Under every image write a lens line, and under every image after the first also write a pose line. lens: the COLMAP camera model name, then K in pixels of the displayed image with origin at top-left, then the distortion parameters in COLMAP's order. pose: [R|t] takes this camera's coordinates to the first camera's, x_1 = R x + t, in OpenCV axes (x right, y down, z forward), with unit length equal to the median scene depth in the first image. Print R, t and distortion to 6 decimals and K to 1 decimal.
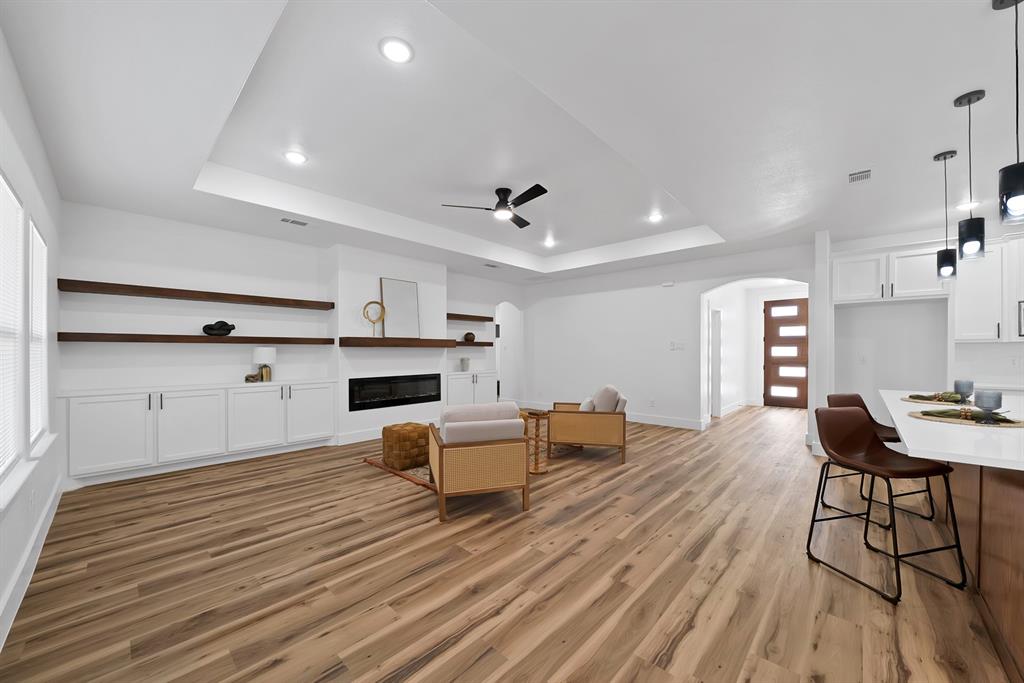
lens RADIAL K [[377.5, 0, 507.7], [0, 377.5, 349.9], [0, 0, 1]] dist [-0.021786, 0.001888]
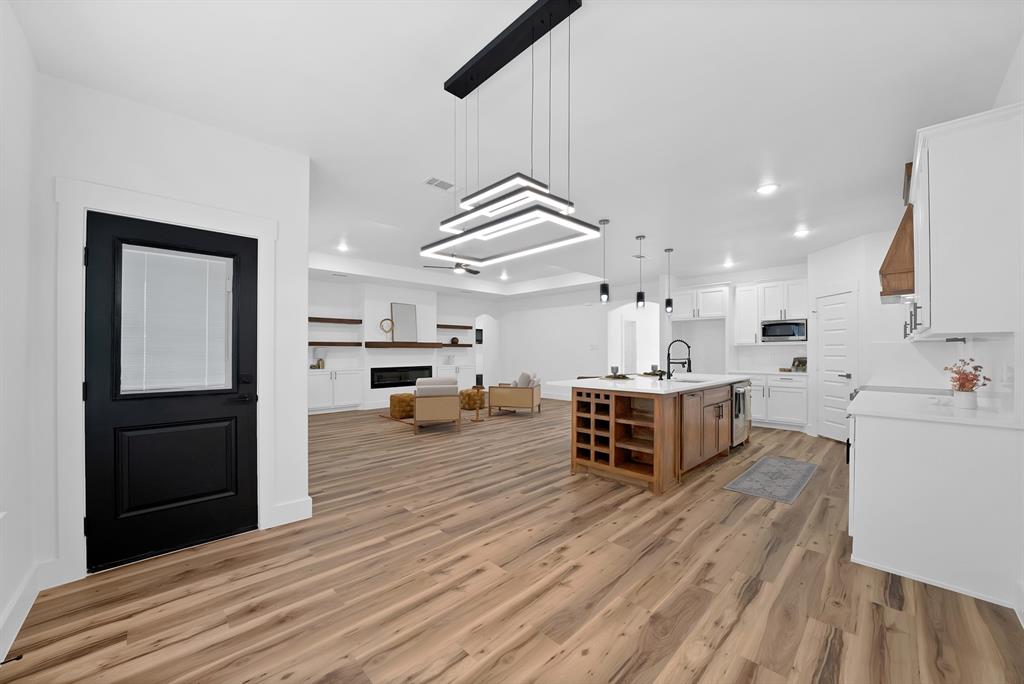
lens RADIAL K [[377.5, 0, 506.5], [0, 377.5, 348.7], [0, 0, 1]] dist [-0.021786, 0.001888]
pose [[0.998441, 0.001020, -0.055810, 0.276304], [-0.001107, 0.999998, -0.001533, -0.002735], [0.055808, 0.001592, 0.998440, -0.645649]]
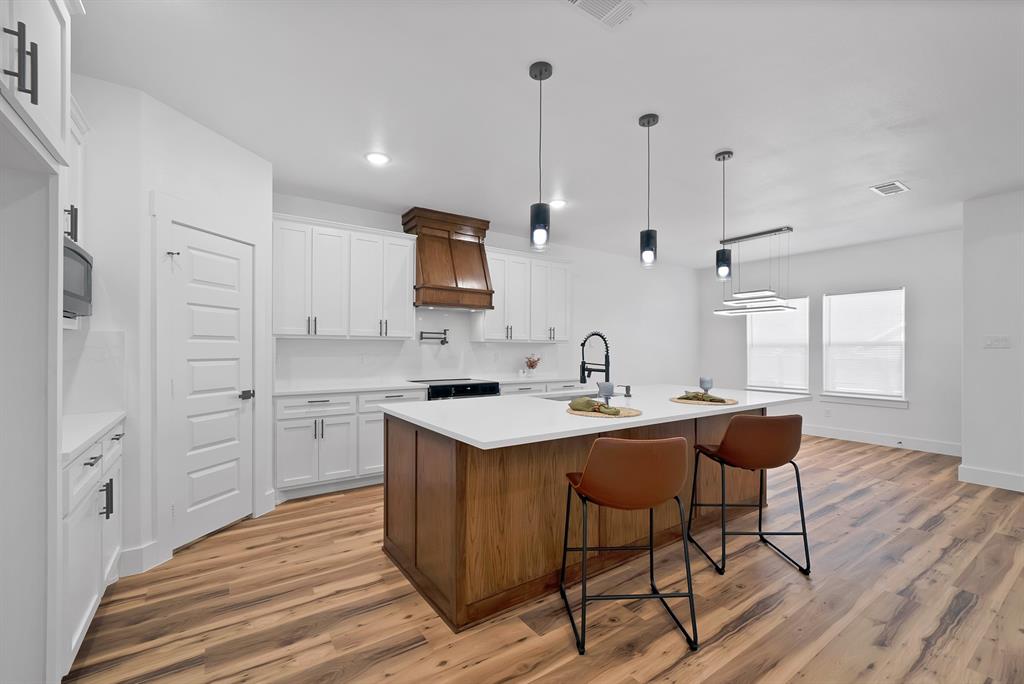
lens RADIAL K [[396.1, 0, 521.6], [0, 396.1, 345.4], [0, 0, 1]] dist [-0.007810, -0.001719]
pose [[-0.971471, 0.003373, 0.237136, 0.648231], [-0.001525, 0.999789, -0.020467, 0.007575], [-0.237155, -0.020244, -0.971261, 1.083603]]
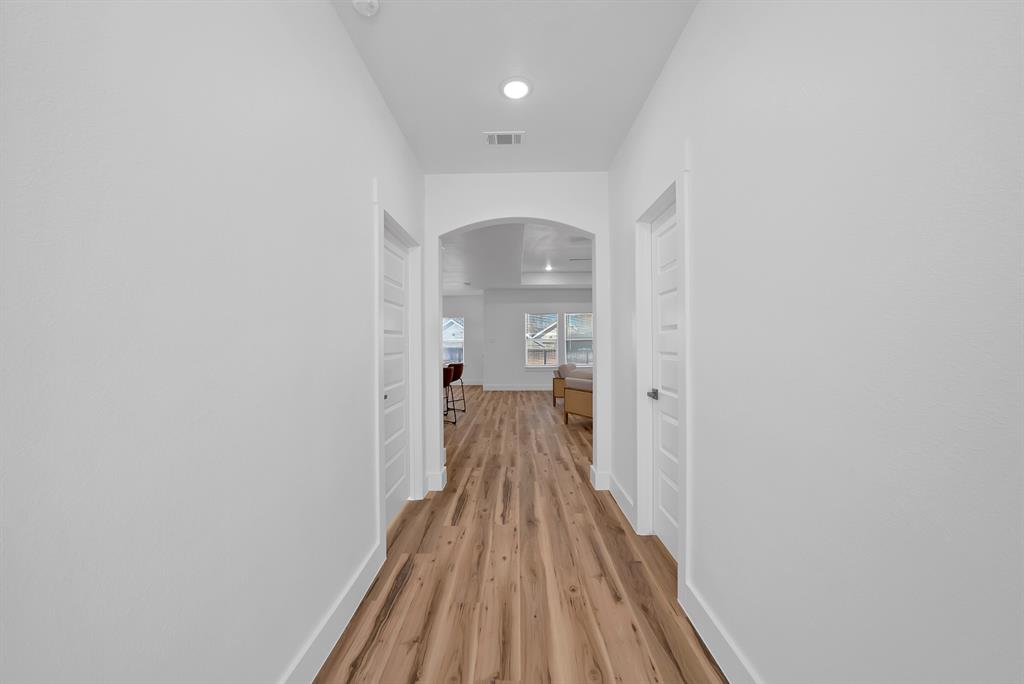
lens RADIAL K [[377.5, 0, 508.8], [0, 377.5, 341.6], [0, 0, 1]] dist [-0.021786, 0.001888]
pose [[-0.737701, 0.006305, -0.675098, 1.372564], [0.012470, 0.999913, -0.004287, -0.003523], [0.675012, -0.011581, -0.737716, 1.839568]]
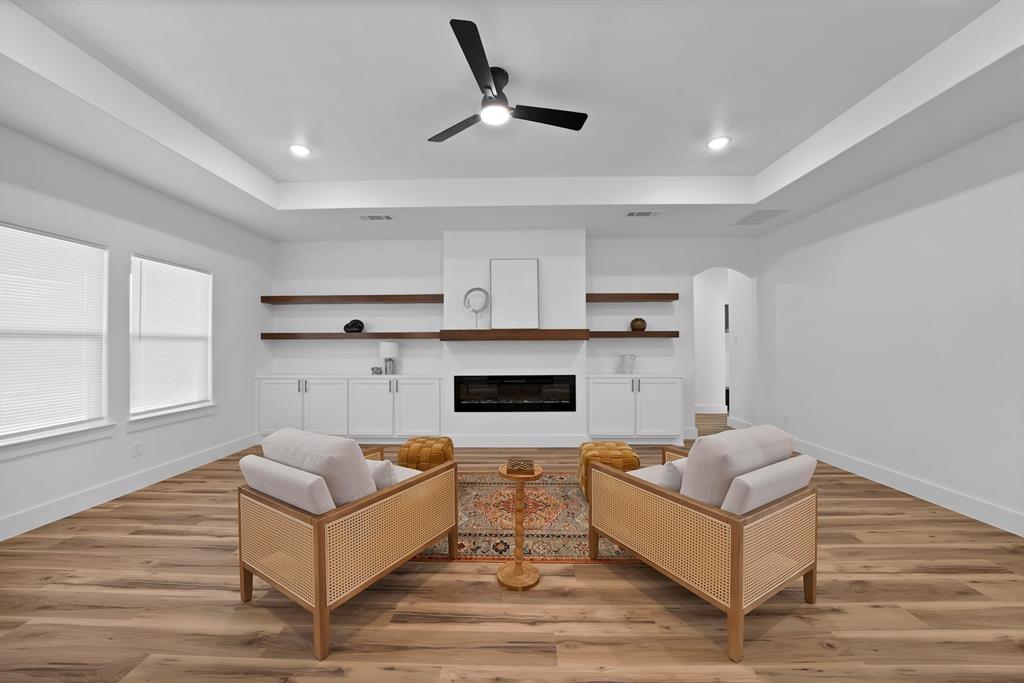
lens RADIAL K [[377.5, 0, 510.4], [0, 377.5, 340.8], [0, 0, 1]] dist [-0.021786, 0.001888]
pose [[0.673728, -0.008556, -0.738930, 0.407984], [0.005167, 0.999963, -0.006867, -0.001894], [0.738962, 0.000809, 0.673747, 0.575856]]
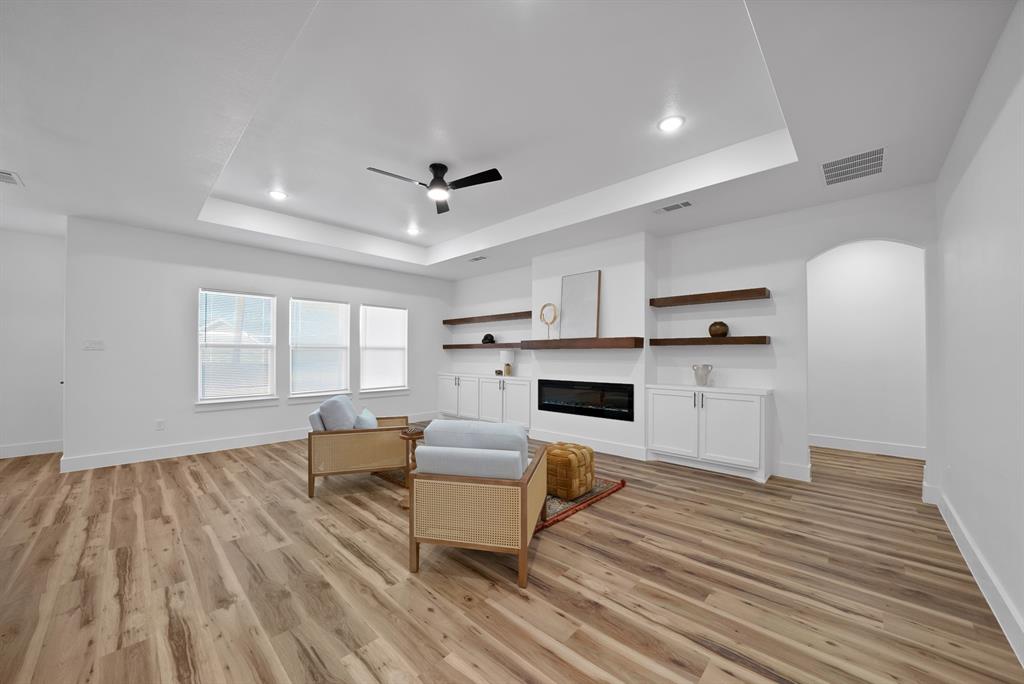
lens RADIAL K [[377.5, 0, 499.2], [0, 377.5, 347.4], [0, 0, 1]] dist [-0.021786, 0.001888]
pose [[-0.014397, -0.015933, -0.999769, 0.785335], [0.002256, 0.999870, -0.015967, 0.002945], [0.999894, -0.002486, -0.014359, 1.072491]]
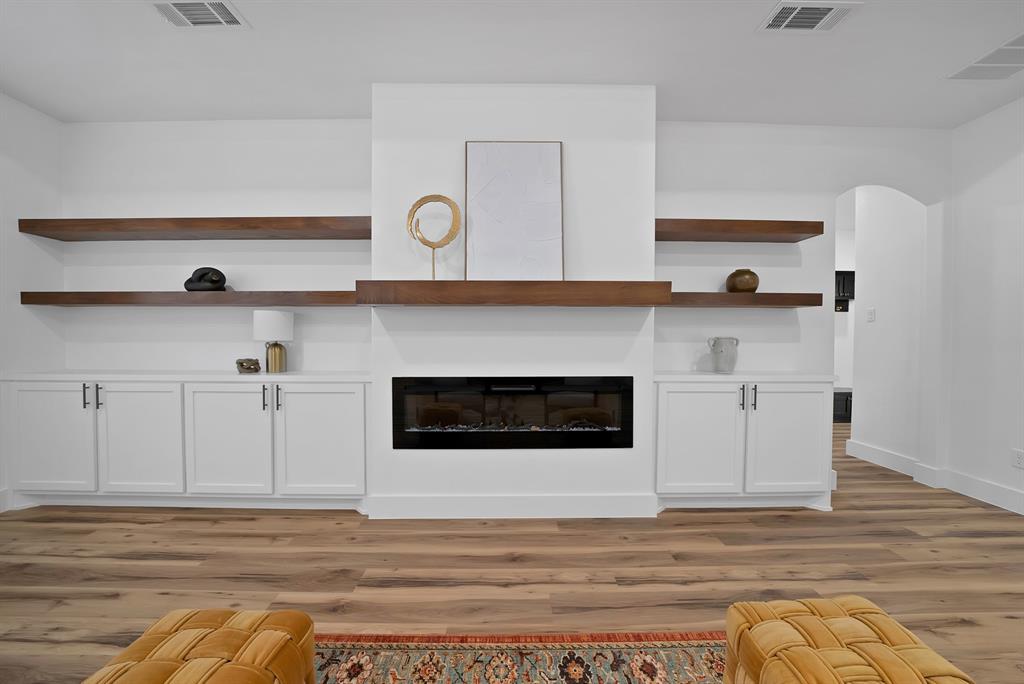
lens RADIAL K [[377.5, 0, 517.4], [0, 377.5, 345.9], [0, 0, 1]] dist [-0.021786, 0.001888]
pose [[0.708082, 0.023925, -0.705724, 0.007161], [-0.001798, 0.999484, 0.032080, 0.028099], [0.706127, -0.021447, 0.707760, 0.931292]]
